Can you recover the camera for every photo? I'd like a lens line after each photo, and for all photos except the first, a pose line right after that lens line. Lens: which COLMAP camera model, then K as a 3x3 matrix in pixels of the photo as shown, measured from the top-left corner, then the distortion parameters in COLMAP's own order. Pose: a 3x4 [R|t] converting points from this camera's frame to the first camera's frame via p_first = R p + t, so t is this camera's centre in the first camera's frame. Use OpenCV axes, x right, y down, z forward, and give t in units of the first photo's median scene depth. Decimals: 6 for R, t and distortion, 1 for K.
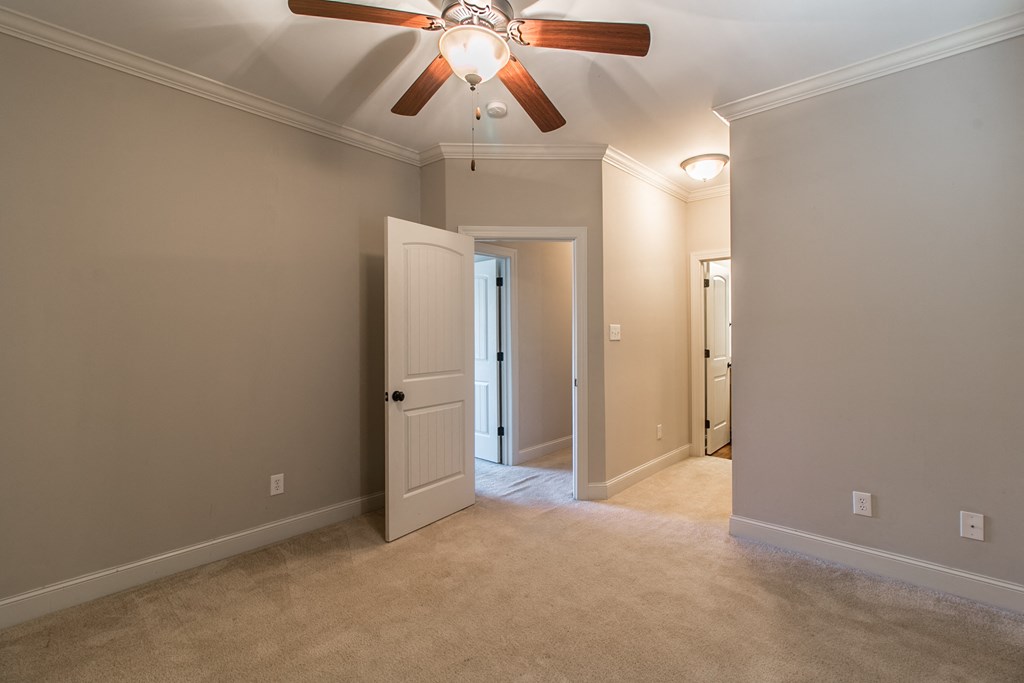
lens RADIAL K [[468.3, 0, 519.0], [0, 468.3, 332.1], [0, 0, 1]] dist [-0.001209, 0.000893]
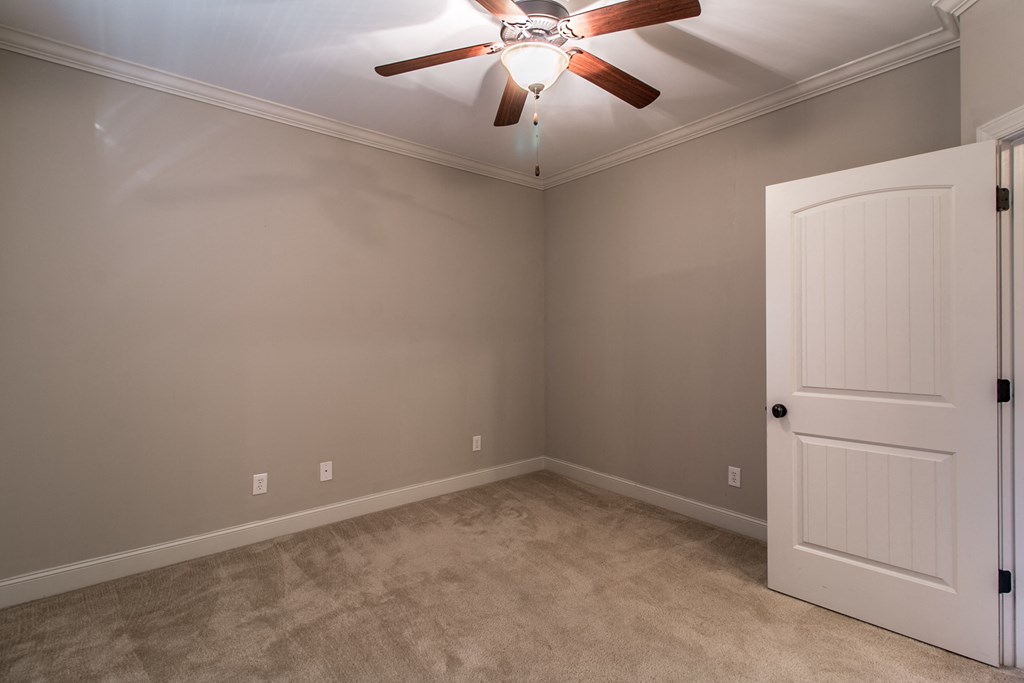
lens RADIAL K [[468.3, 0, 519.0], [0, 468.3, 332.1], [0, 0, 1]] dist [-0.001209, 0.000893]
pose [[-0.147150, 0.004101, -0.989106, 0.614474], [0.008823, 0.999957, 0.002834, -0.001555], [0.989075, -0.008310, -0.147180, 0.728097]]
